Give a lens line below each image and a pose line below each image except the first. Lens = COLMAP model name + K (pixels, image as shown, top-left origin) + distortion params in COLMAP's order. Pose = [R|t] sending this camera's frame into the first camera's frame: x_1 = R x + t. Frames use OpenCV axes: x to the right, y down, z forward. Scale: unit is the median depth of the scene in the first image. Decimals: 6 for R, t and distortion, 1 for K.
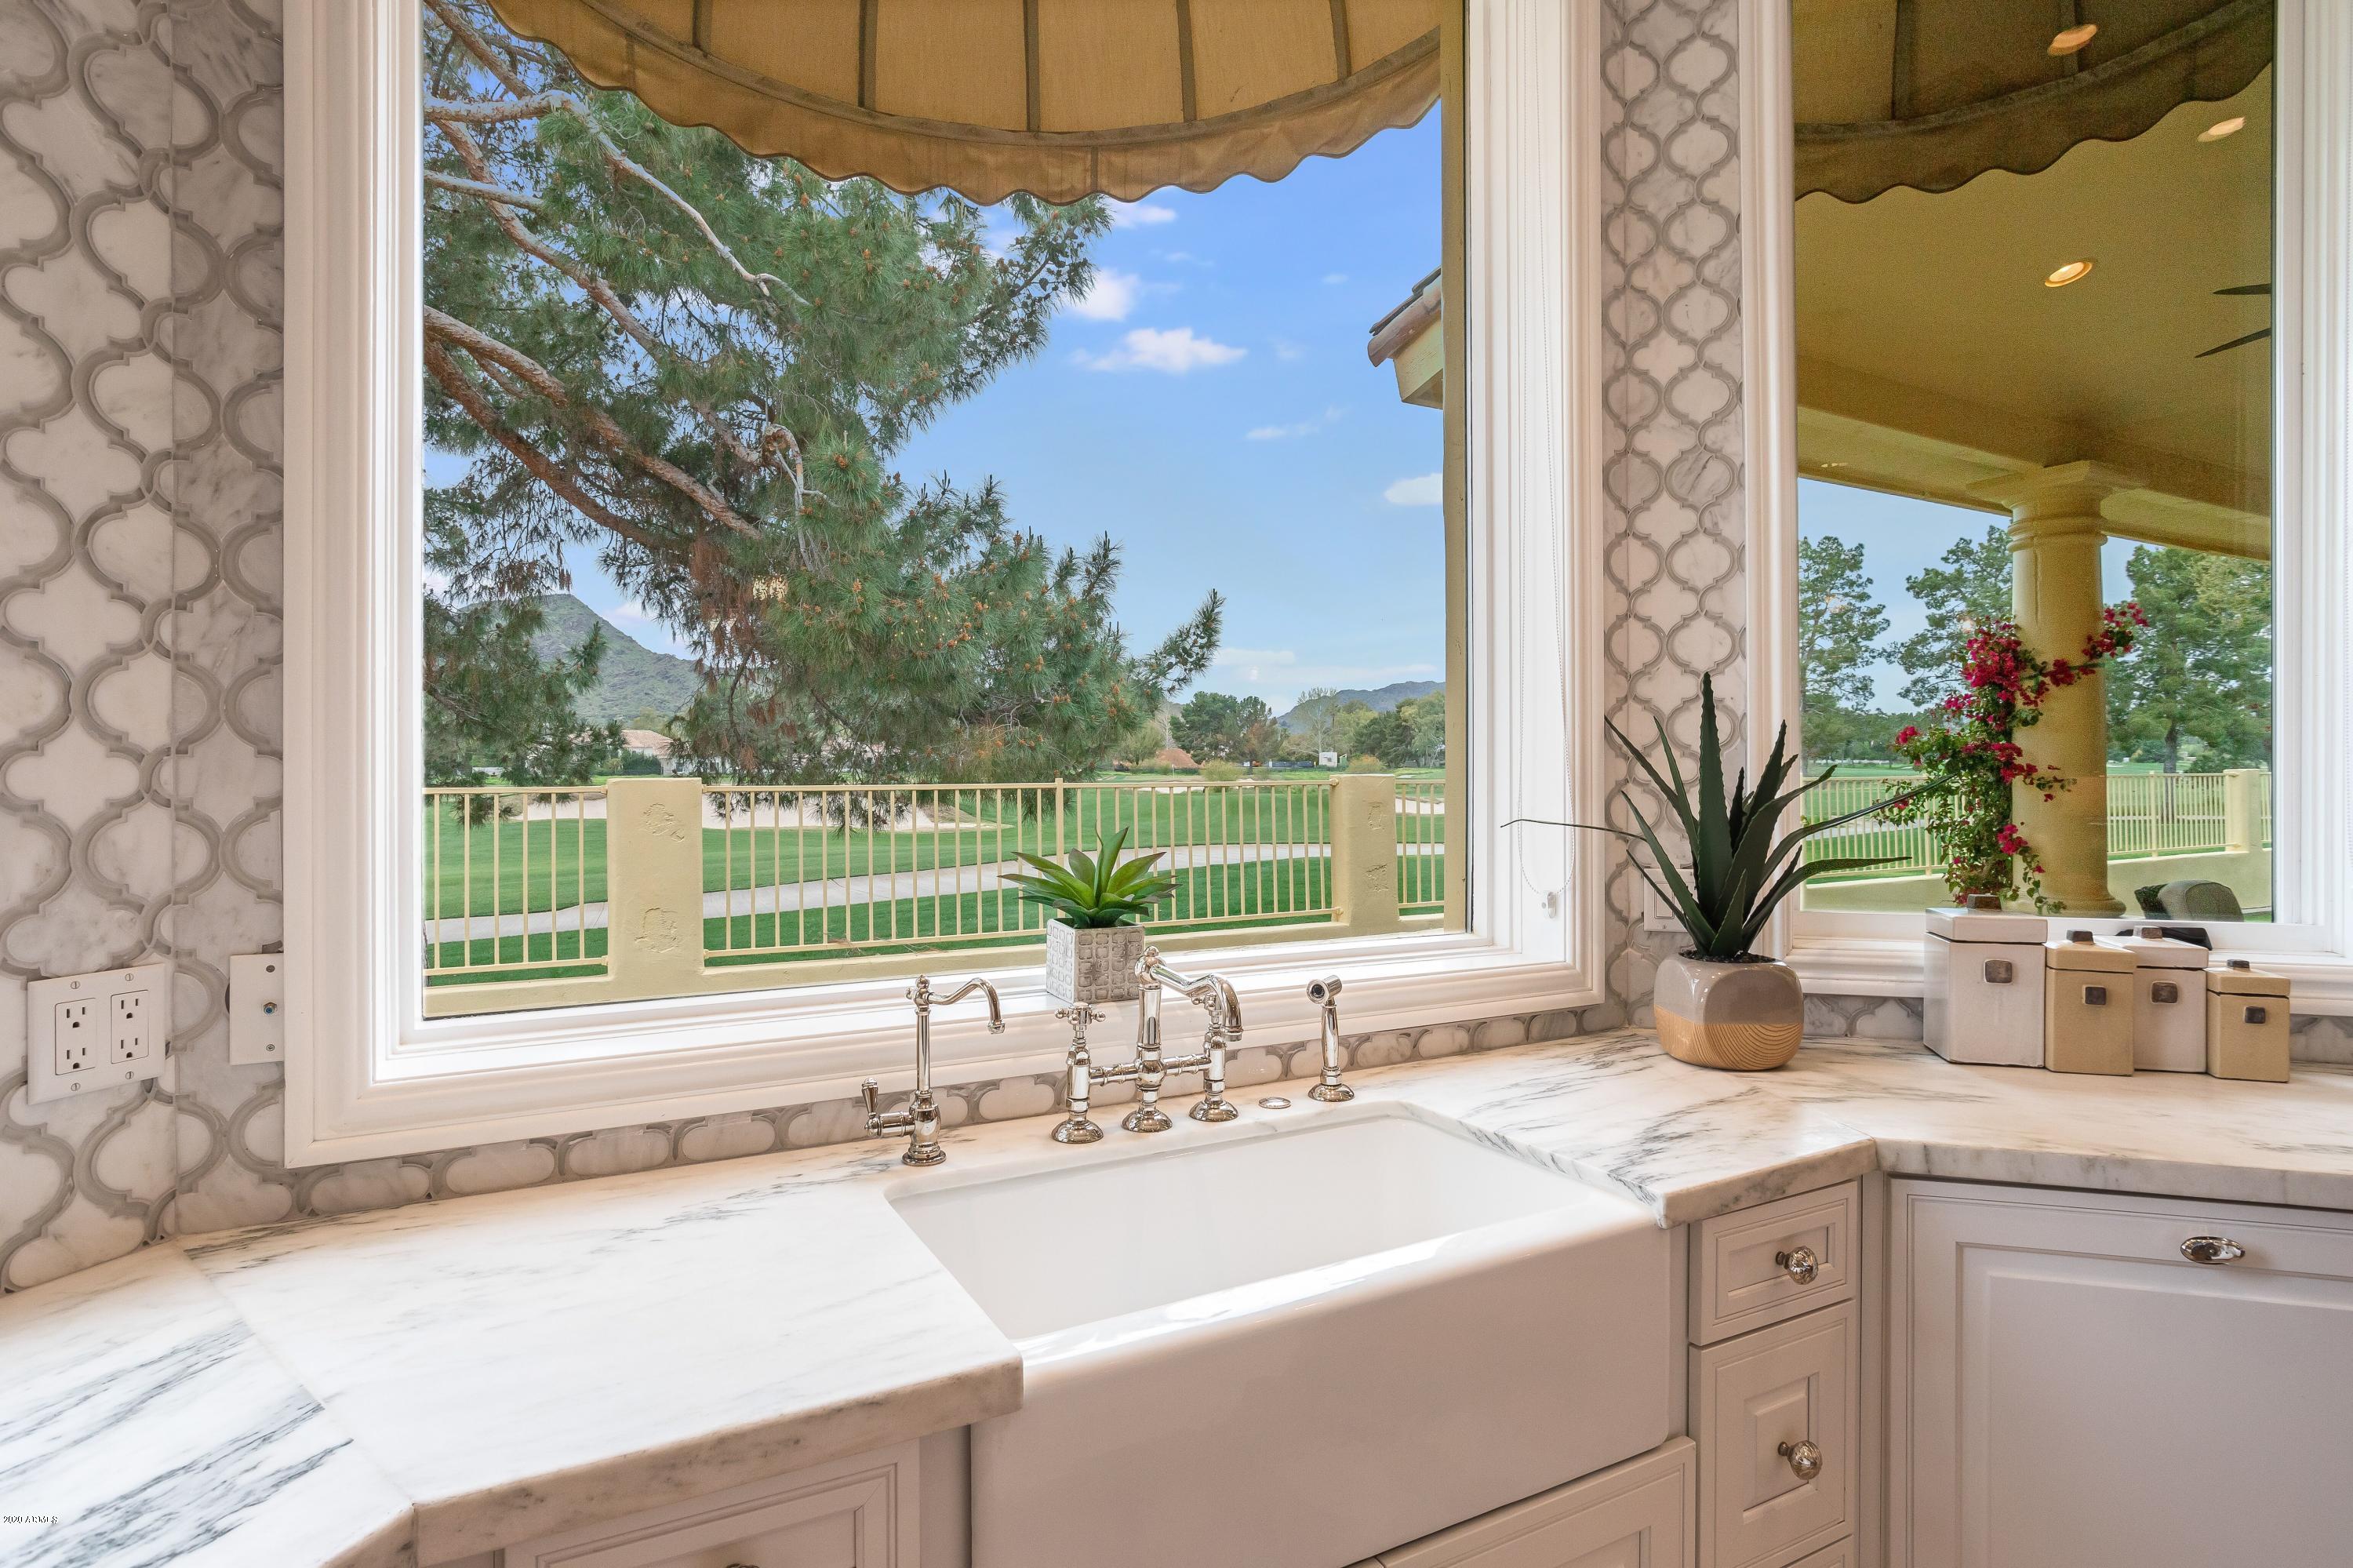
lens RADIAL K [[1228.9, 0, 1186.5], [0, 1228.9, 771.3], [0, 0, 1]] dist [-0.035172, 0.000580]
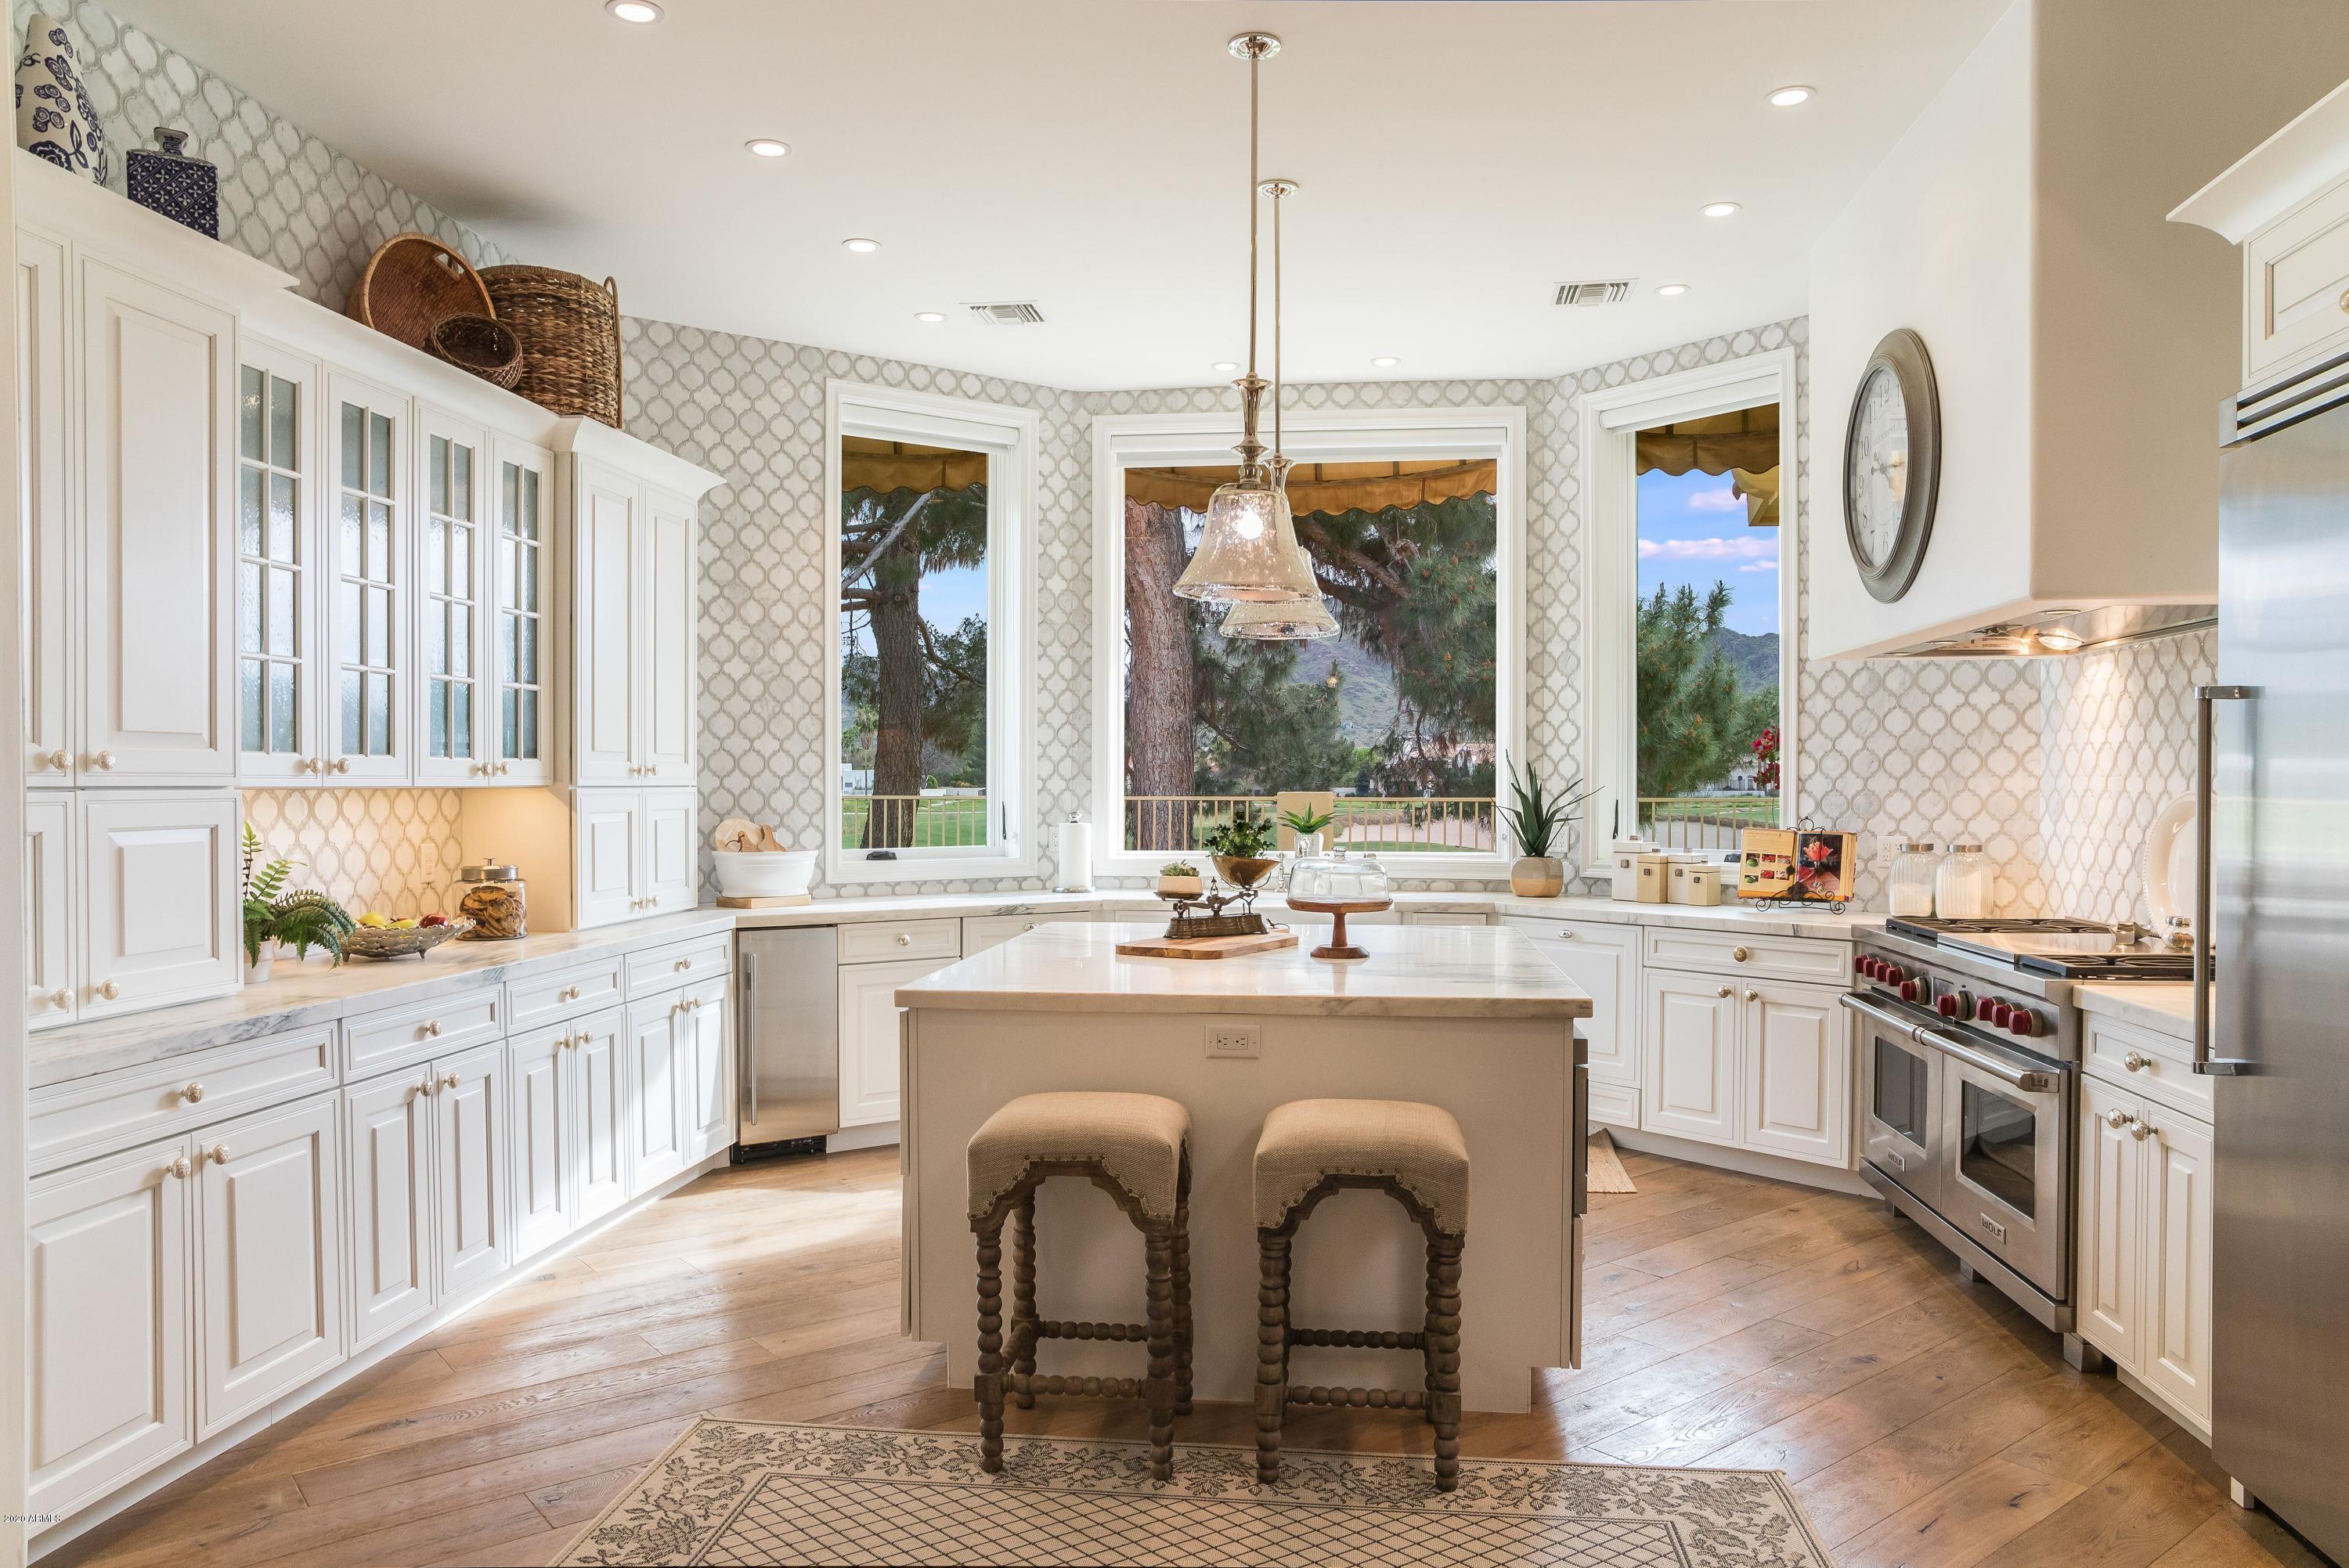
lens RADIAL K [[1686.4, 0, 1174.5], [0, 1686.4, 784.0], [0, 0, 1]] dist [0.001444, 0.000531]
pose [[0.813389, 0.002478, -0.581715, 1.842374], [-0.007254, 0.999956, -0.005882, 0.024123], [0.581675, 0.009004, 0.813371, -2.294454]]
